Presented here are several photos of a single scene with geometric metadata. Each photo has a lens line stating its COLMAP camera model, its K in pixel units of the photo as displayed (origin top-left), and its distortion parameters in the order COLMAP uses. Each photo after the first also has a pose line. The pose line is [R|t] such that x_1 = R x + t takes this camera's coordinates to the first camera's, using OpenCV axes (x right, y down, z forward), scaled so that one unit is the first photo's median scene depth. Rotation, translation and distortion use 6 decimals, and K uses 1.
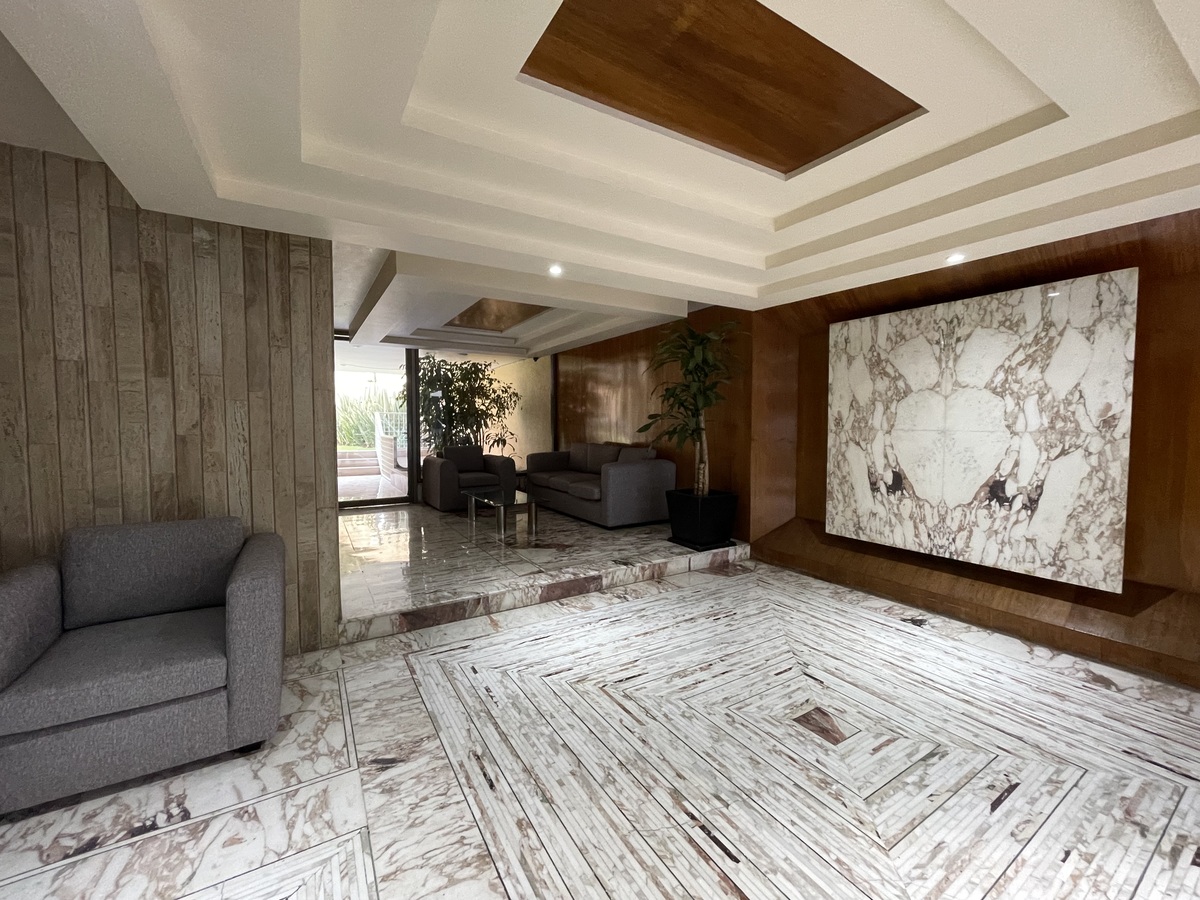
lens RADIAL K [[484.4, 0, 602.2], [0, 484.4, 445.6], [0, 0, 1]] dist [-0.002017, -0.000019]
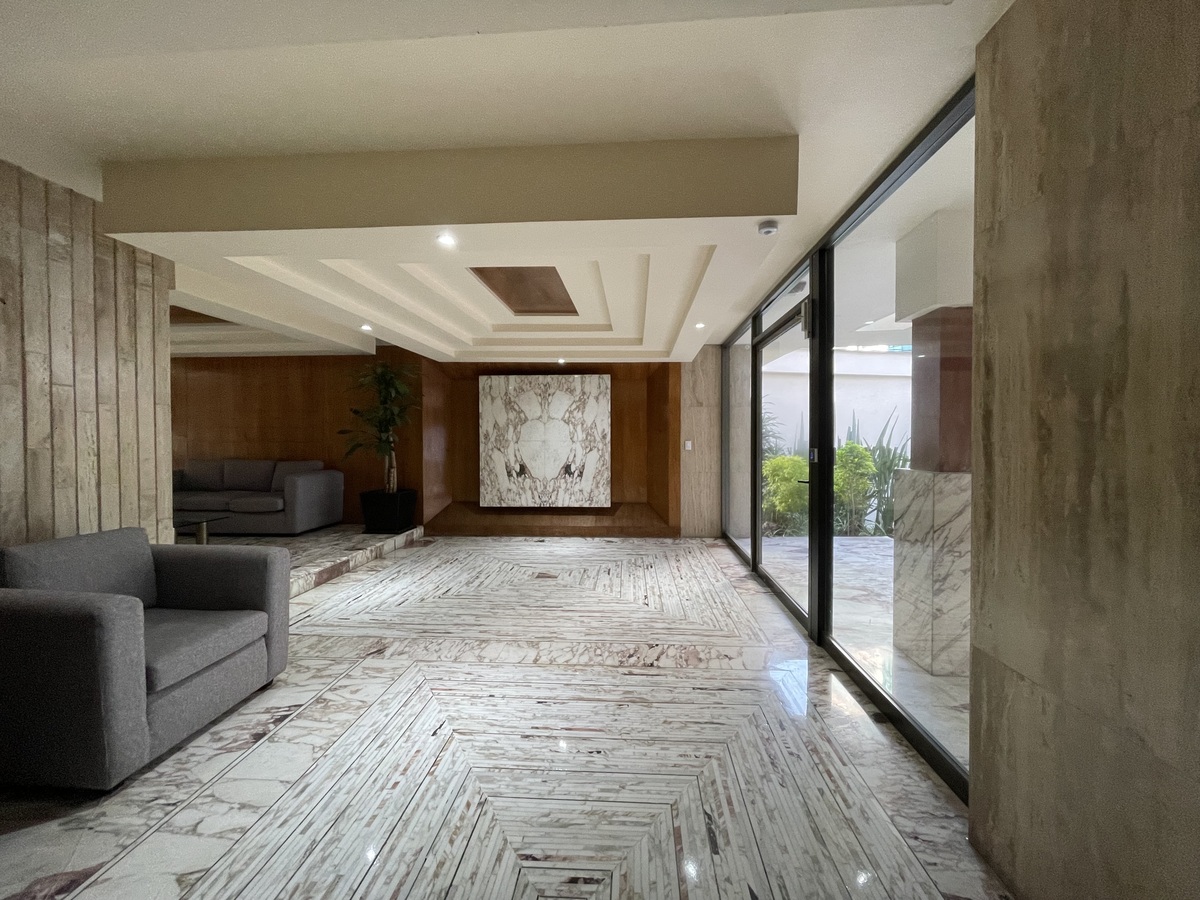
lens RADIAL K [[484.4, 0, 602.2], [0, 484.4, 445.6], [0, 0, 1]] dist [-0.002017, -0.000019]
pose [[0.575691, -0.014029, 0.817547, -0.847257], [0.041128, 0.999084, -0.011817, 0.023005], [-0.816632, 0.040427, 0.575741, -0.344237]]
